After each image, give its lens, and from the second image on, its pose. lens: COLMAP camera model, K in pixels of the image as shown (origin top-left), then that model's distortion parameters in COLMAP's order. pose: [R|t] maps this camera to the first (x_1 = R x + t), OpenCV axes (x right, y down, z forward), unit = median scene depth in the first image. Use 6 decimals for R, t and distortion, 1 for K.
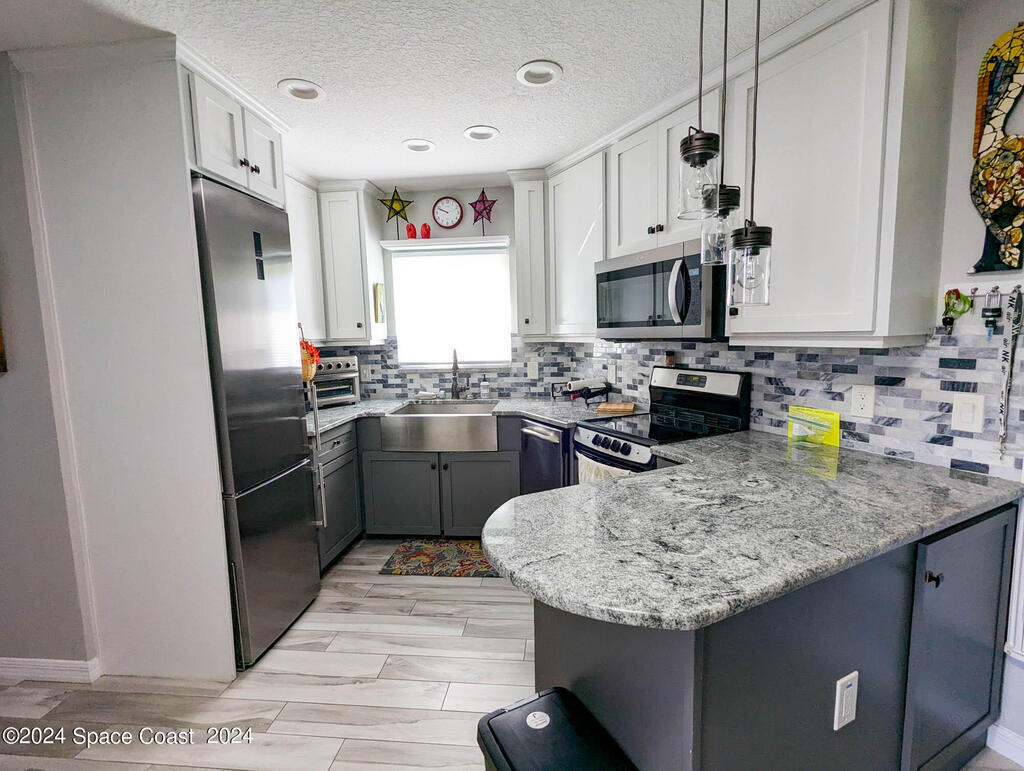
lens RADIAL K [[473.6, 0, 519.8], [0, 473.6, 388.9], [0, 0, 1]] dist [-0.001507, -0.001936]
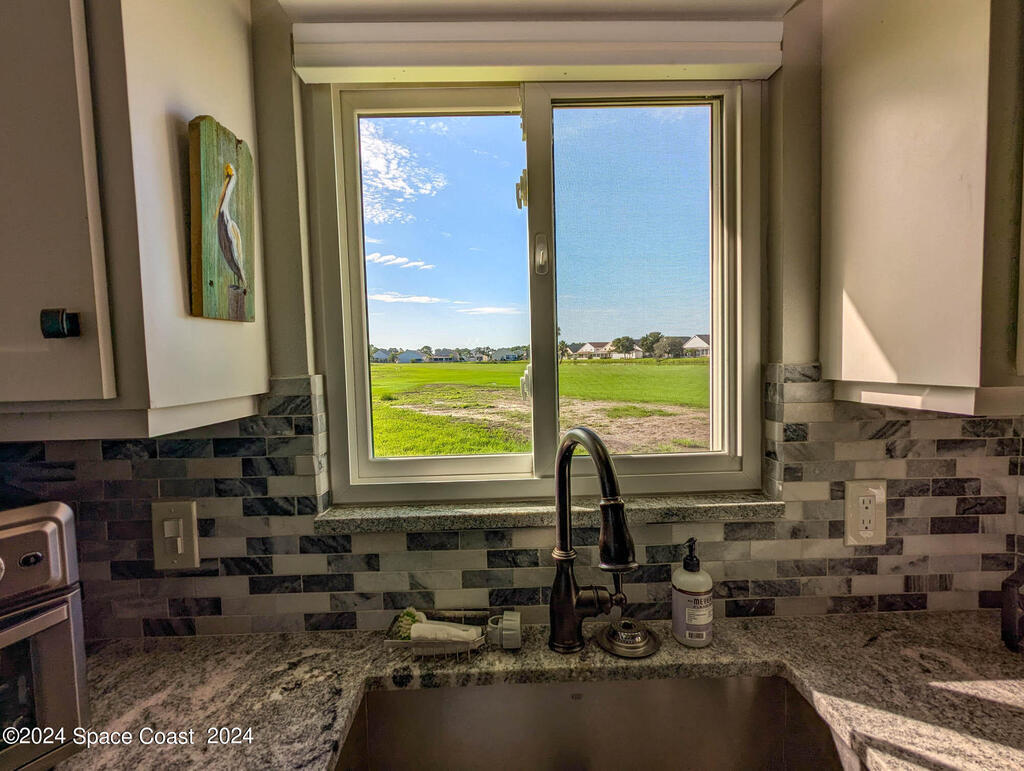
lens RADIAL K [[473.6, 0, 510.3], [0, 473.6, 388.1], [0, 0, 1]] dist [-0.001507, -0.001936]
pose [[0.993136, -0.009114, 0.116609, -0.200263], [0.015990, 0.998179, -0.058171, -0.098146], [-0.115867, 0.059636, 0.991473, 0.802930]]
